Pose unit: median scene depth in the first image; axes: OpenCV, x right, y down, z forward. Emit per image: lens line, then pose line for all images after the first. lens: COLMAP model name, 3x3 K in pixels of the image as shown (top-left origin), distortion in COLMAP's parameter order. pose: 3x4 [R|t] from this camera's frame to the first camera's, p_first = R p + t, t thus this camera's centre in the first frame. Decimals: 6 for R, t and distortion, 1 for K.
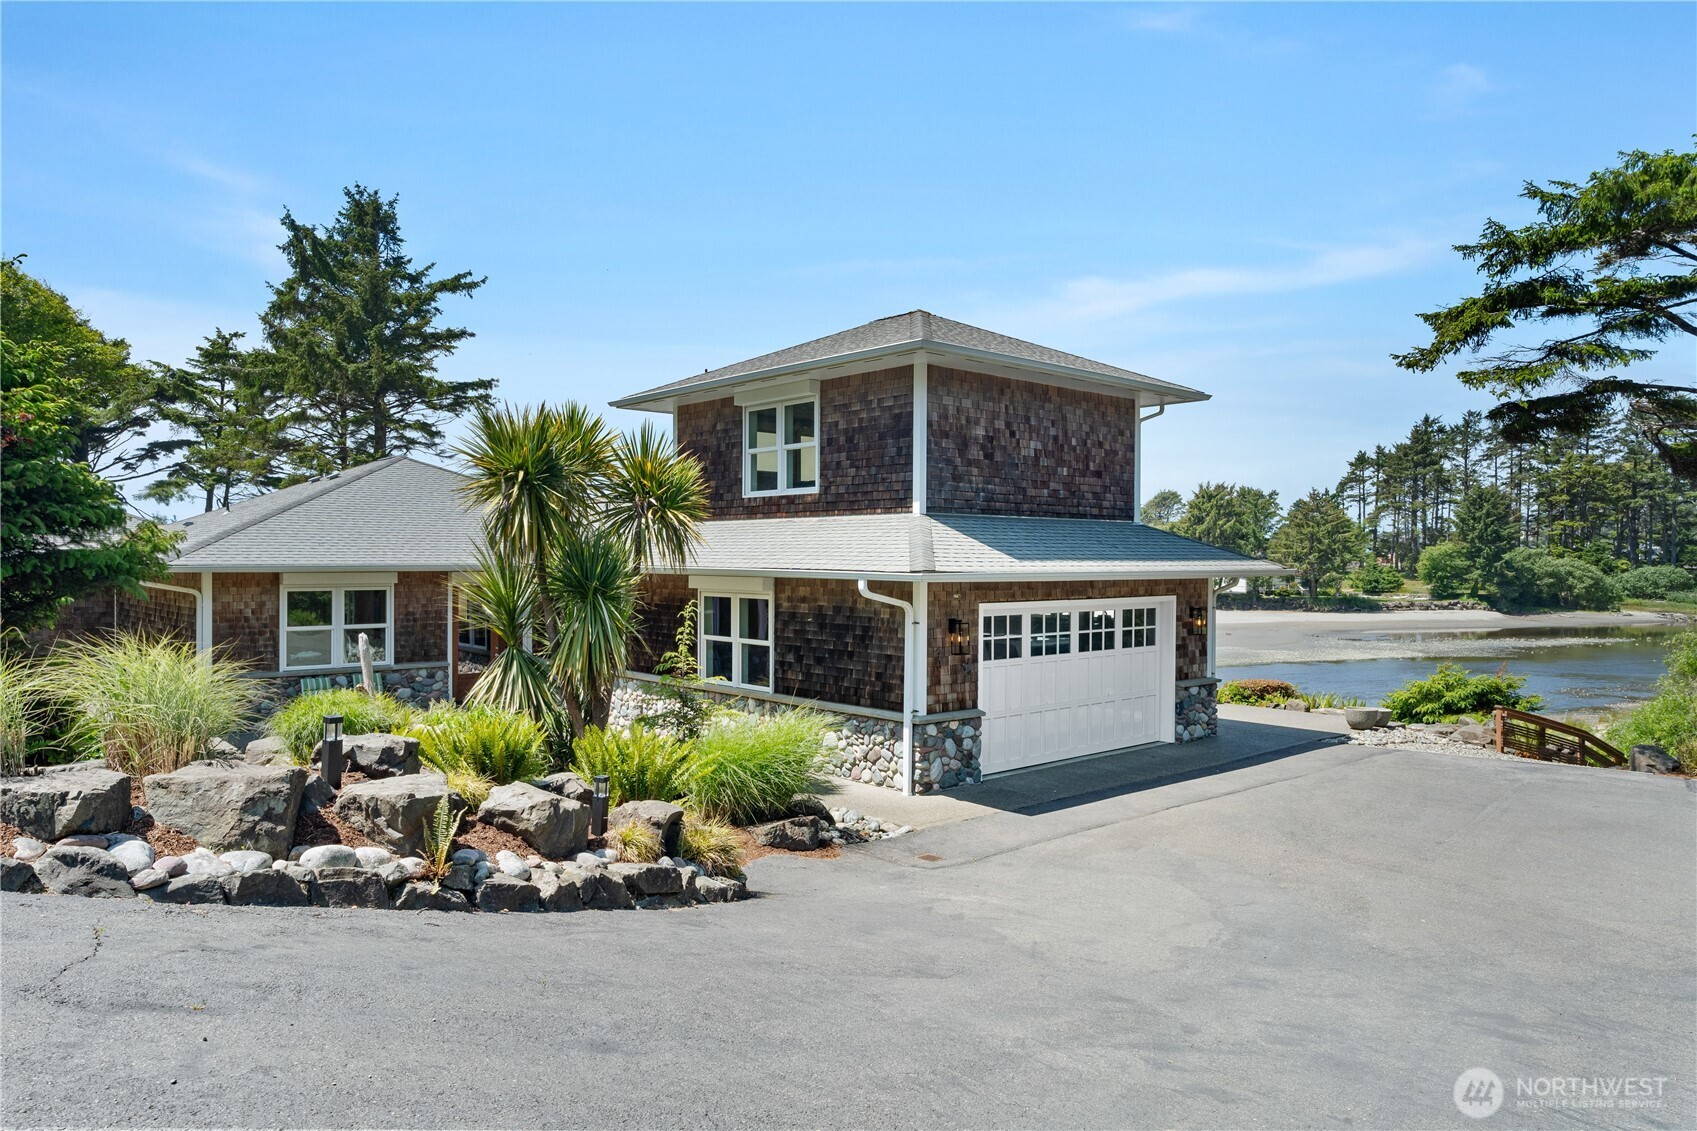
lens RADIAL K [[1117.5, 0, 848.5], [0, 1117.5, 565.5], [0, 0, 1]] dist [0.017088, -0.002794]
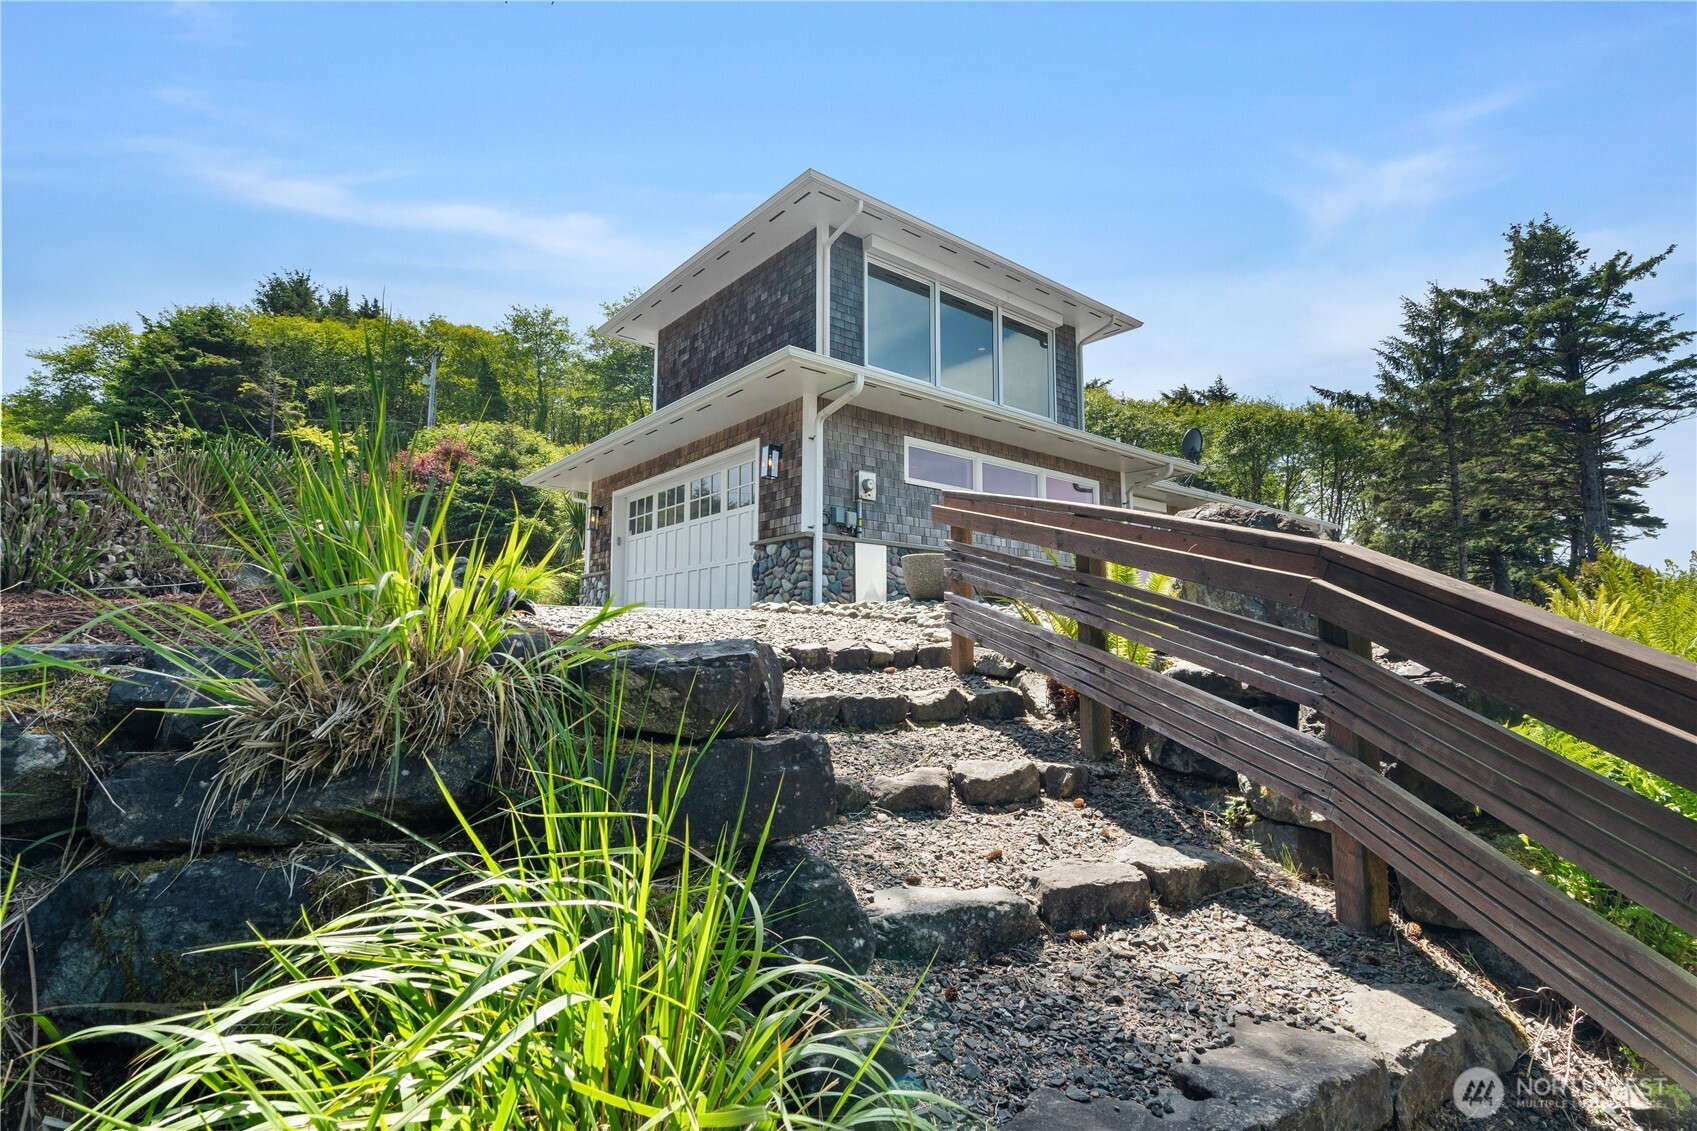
lens RADIAL K [[834.4, 0, 848.5], [0, 834.4, 565.5], [0, 0, 1]] dist [-0.000297, -0.000046]
pose [[-0.038077, -0.110756, -0.993118, 0.115419], [-0.009323, 0.993835, -0.110479, 0.024304], [0.999231, 0.005052, -0.038875, 0.139469]]
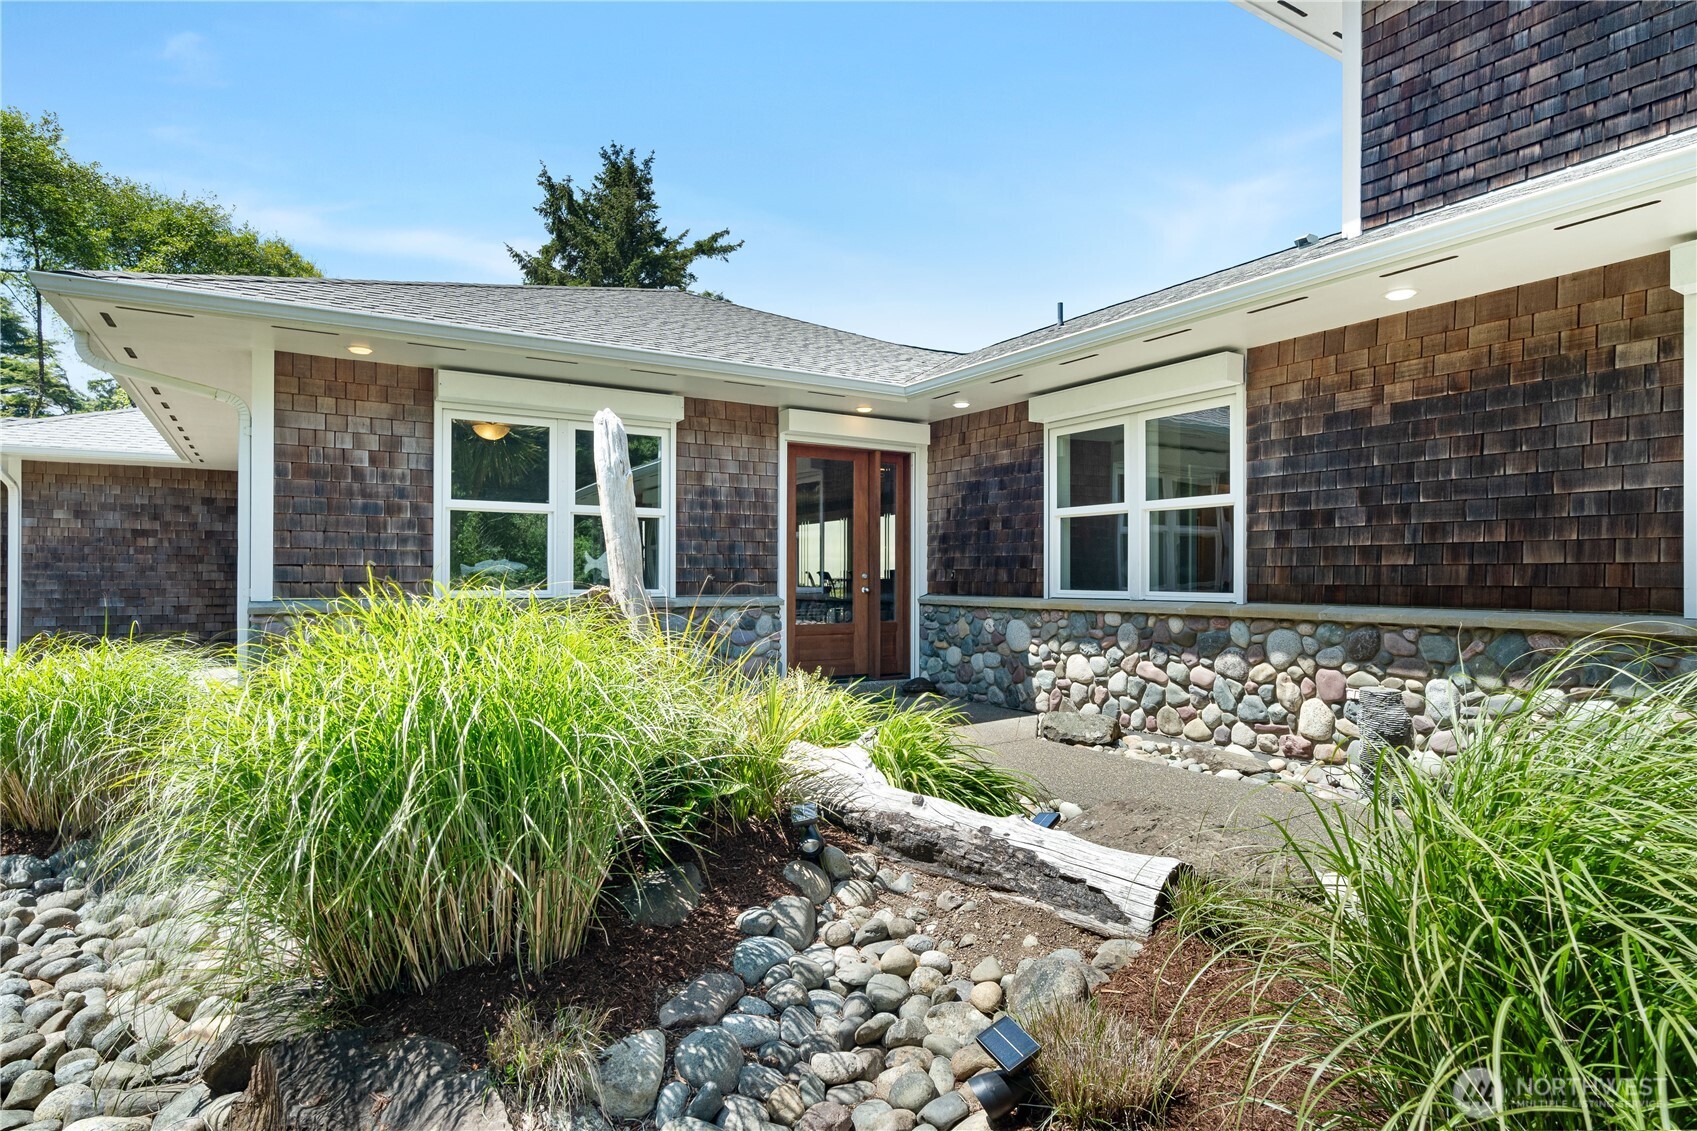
lens RADIAL K [[931.9, 0, 848.5], [0, 931.9, 565.5], [0, 0, 1]] dist [-0.001008, -0.000119]
pose [[0.985958, -0.008431, -0.166779, -0.038105], [0.005161, 0.999786, -0.020028, 0.011802], [0.166913, 0.018886, 0.985791, 0.088754]]
